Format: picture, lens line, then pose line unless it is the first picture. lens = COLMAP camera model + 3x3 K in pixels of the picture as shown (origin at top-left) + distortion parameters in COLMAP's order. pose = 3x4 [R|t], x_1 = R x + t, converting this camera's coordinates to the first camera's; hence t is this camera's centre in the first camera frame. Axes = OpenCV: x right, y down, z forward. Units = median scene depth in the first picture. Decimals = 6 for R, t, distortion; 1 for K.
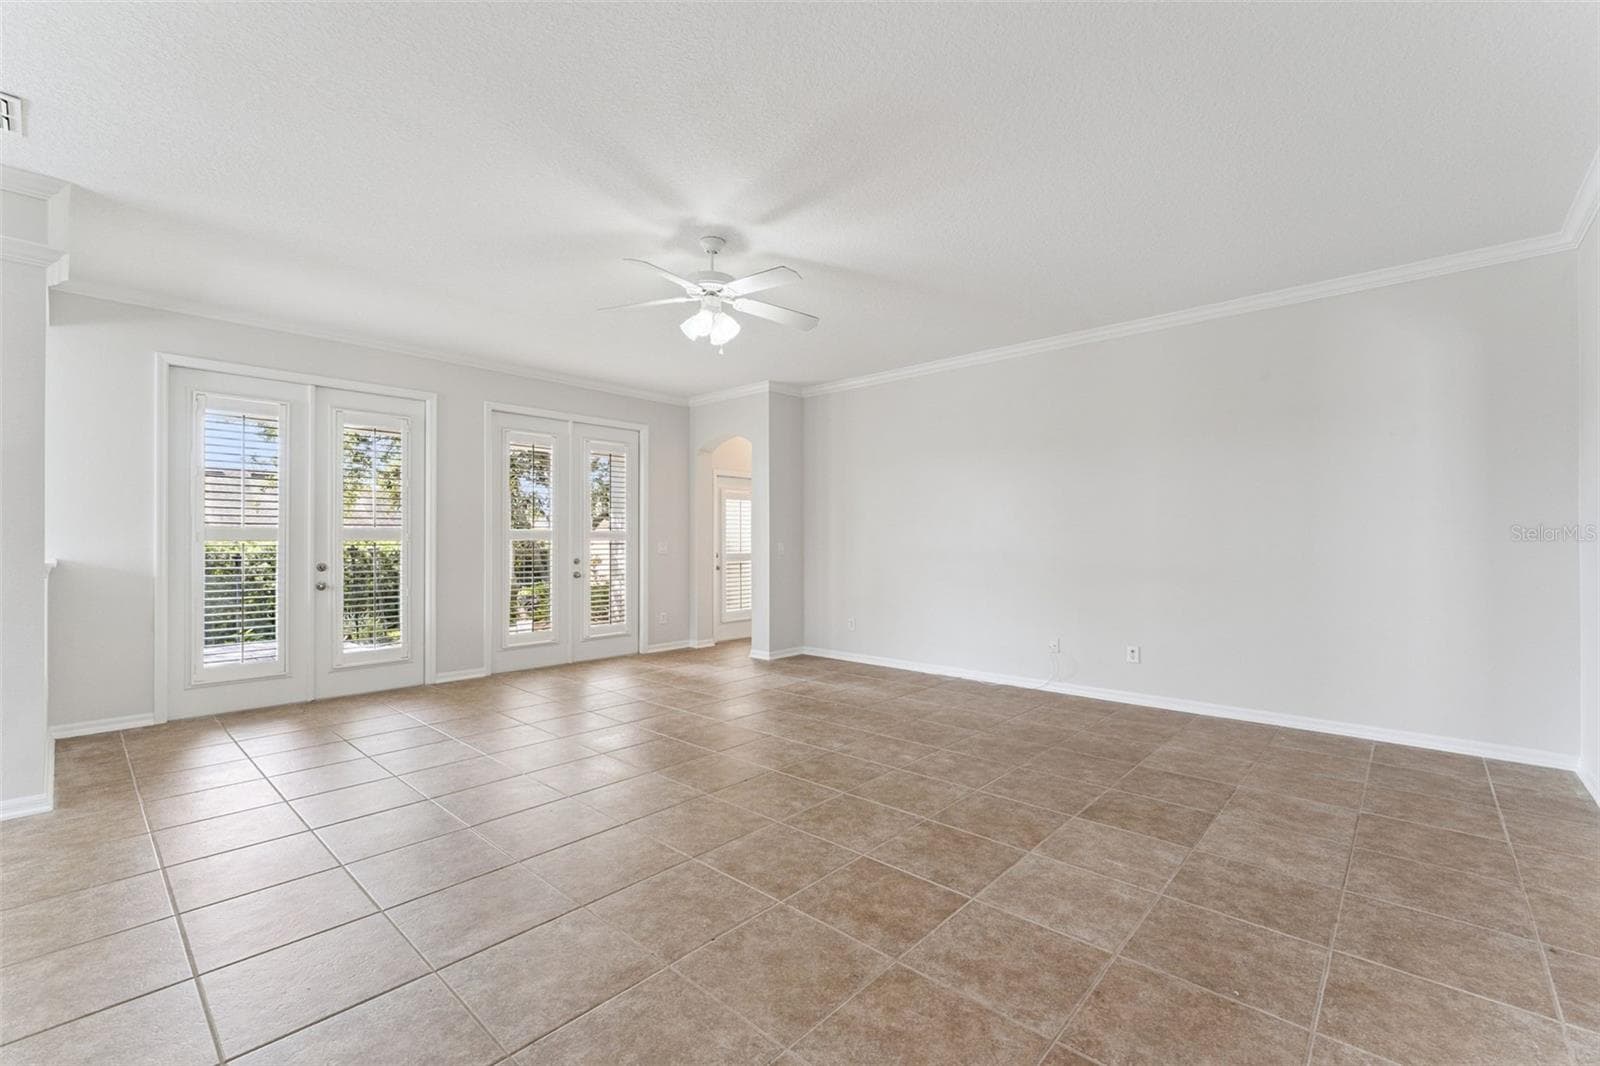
lens RADIAL K [[654.7, 0, 800.0], [0, 654.7, 533.0], [0, 0, 1]] dist [0.001611, 0.000085]
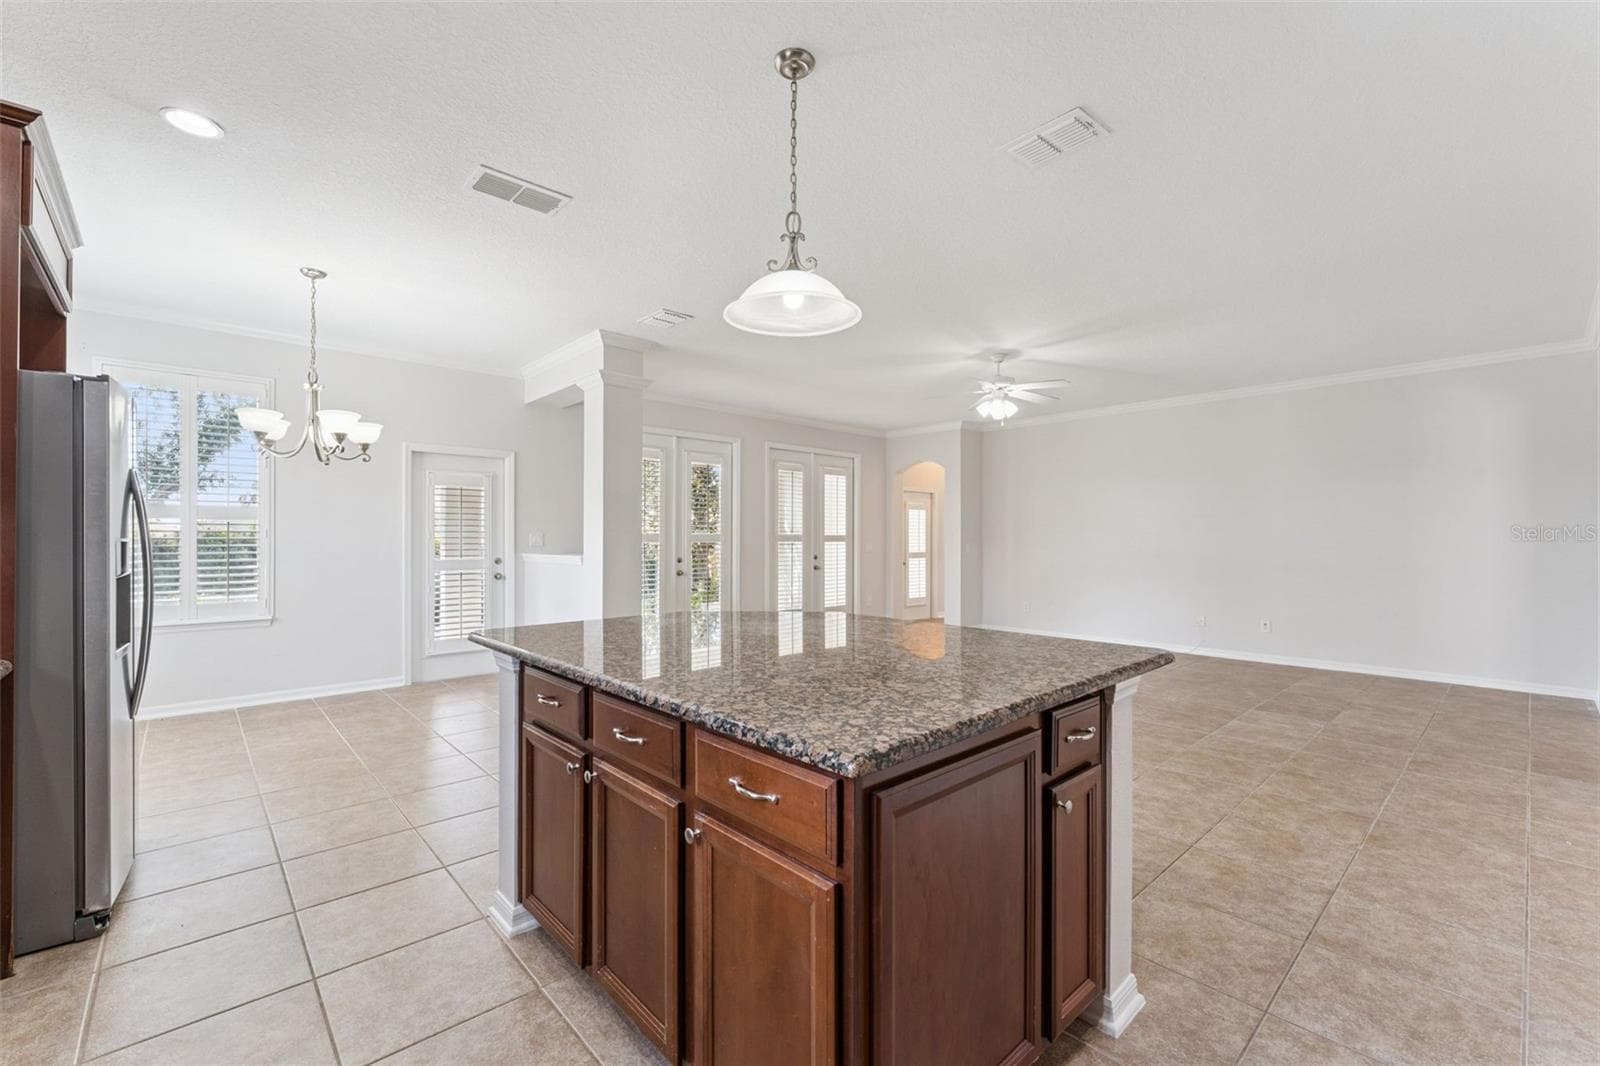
lens RADIAL K [[654.7, 0, 800.0], [0, 654.7, 533.0], [0, 0, 1]] dist [0.001611, 0.000085]
pose [[0.996430, 0.002748, -0.084383, -0.409539], [-0.002834, 0.999996, -0.000893, -0.009311], [0.084380, 0.001129, 0.996433, -0.531591]]
